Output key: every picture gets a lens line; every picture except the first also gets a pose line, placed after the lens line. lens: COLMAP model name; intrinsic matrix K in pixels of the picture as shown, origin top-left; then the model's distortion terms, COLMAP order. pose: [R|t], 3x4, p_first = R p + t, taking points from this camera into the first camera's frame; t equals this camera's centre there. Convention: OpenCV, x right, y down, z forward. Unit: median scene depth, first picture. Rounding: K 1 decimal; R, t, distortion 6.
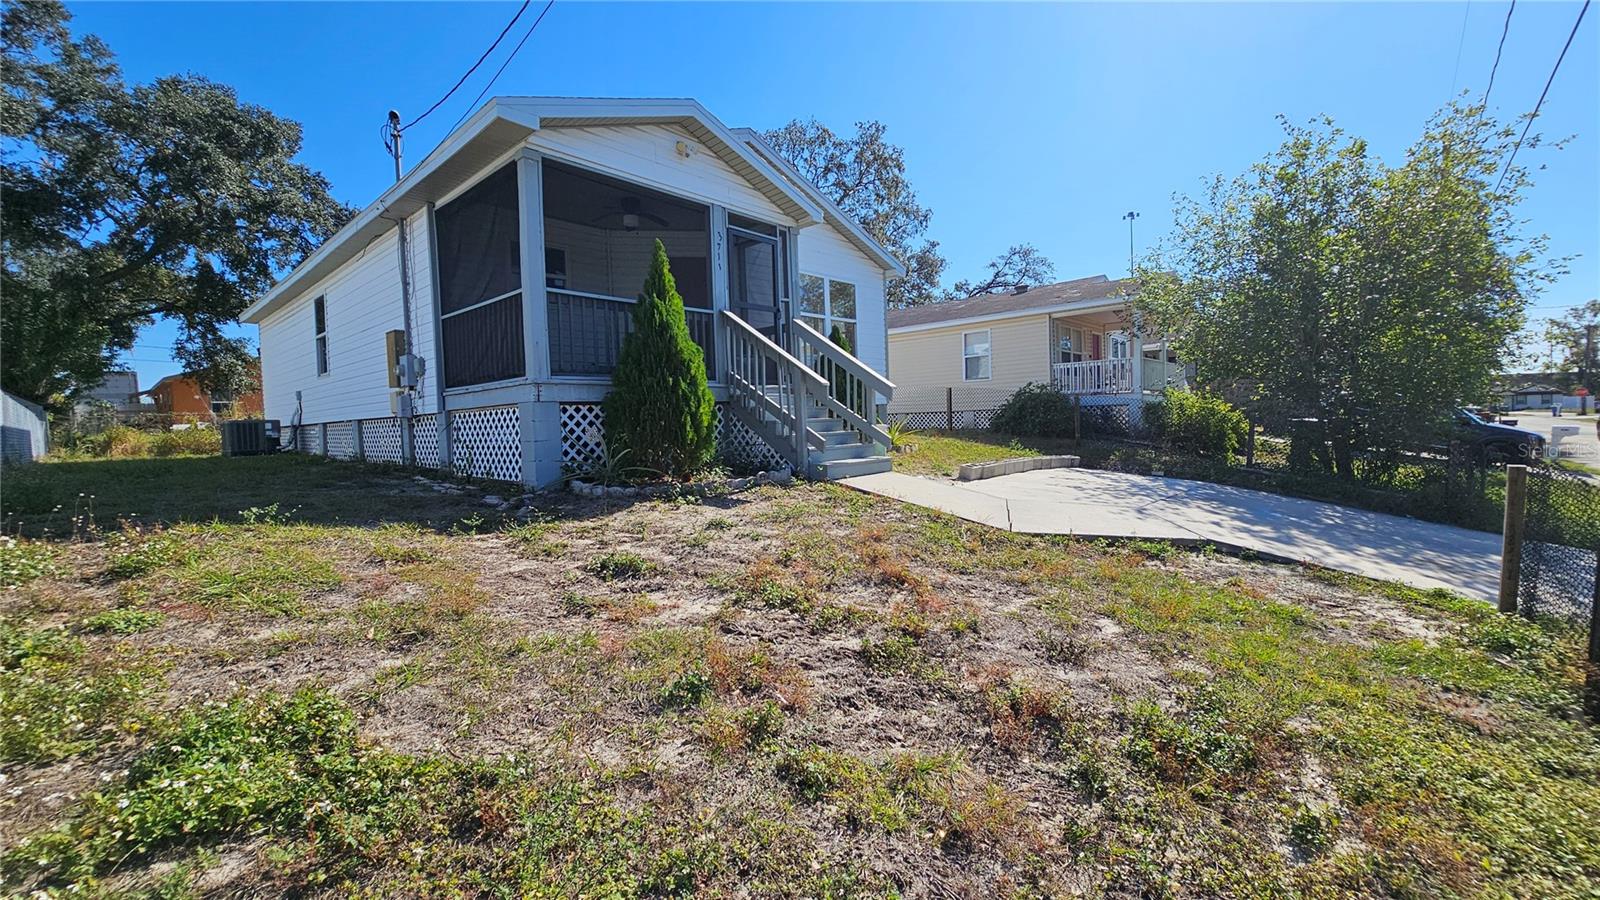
lens RADIAL K [[651.6, 0, 800.2], [0, 651.6, 449.1], [0, 0, 1]] dist [-0.001504, 0.000190]
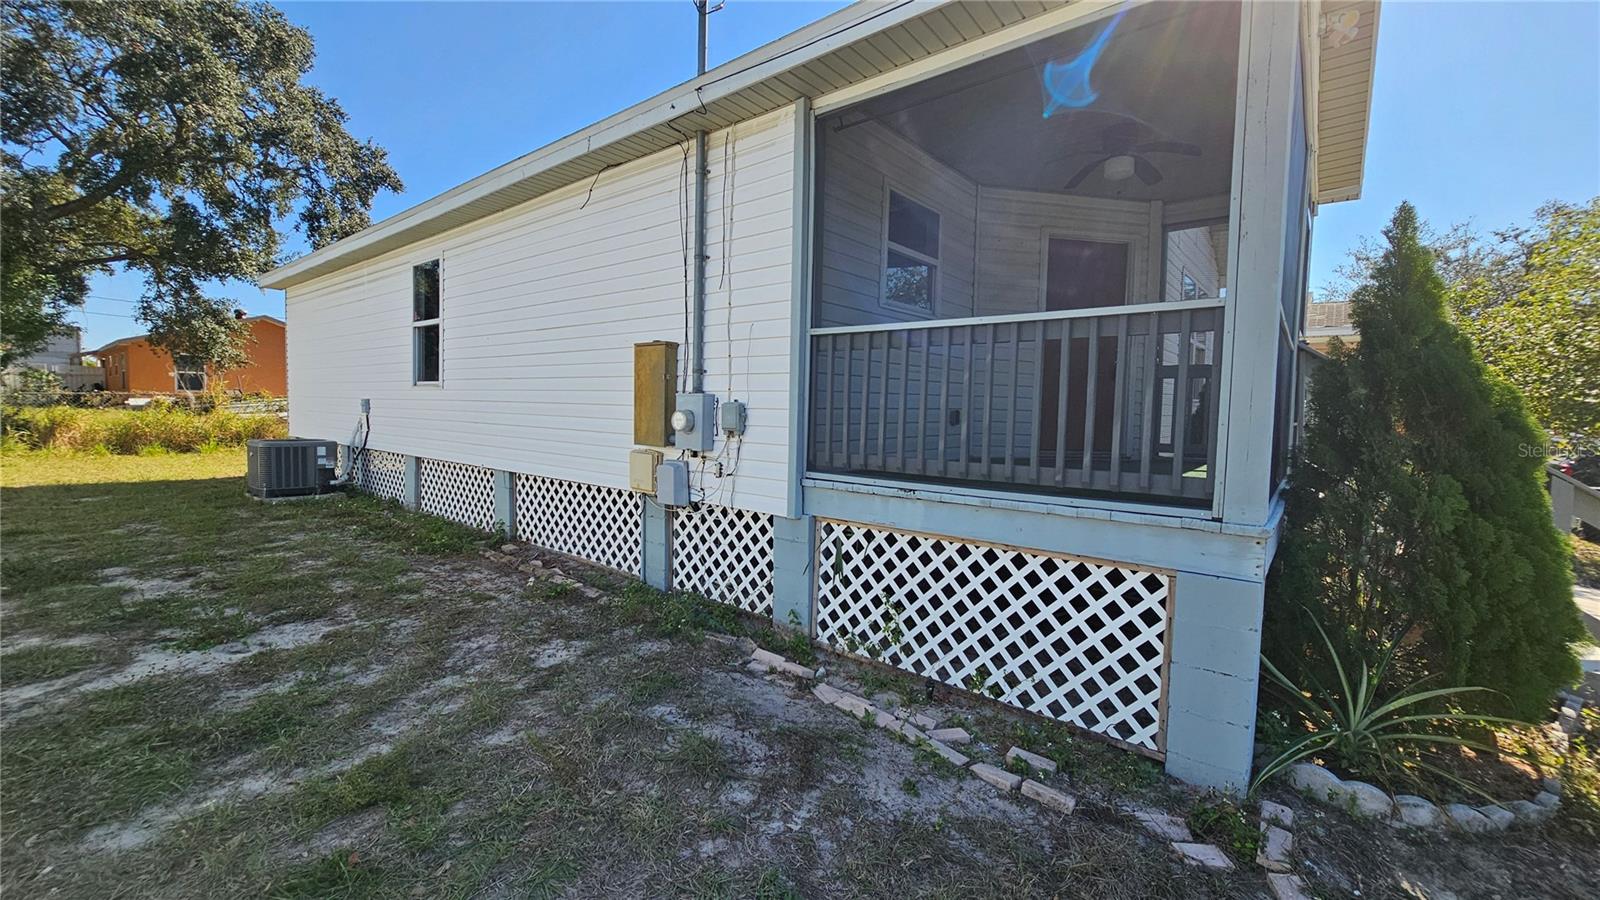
lens RADIAL K [[651.6, 0, 799.0], [0, 651.6, 449.3], [0, 0, 1]] dist [-0.001504, 0.000190]
pose [[0.997351, 0.051312, 0.051555, -0.199319], [-0.052357, 0.998445, 0.019119, -0.041245], [-0.050494, -0.021768, 0.998487, 0.169814]]
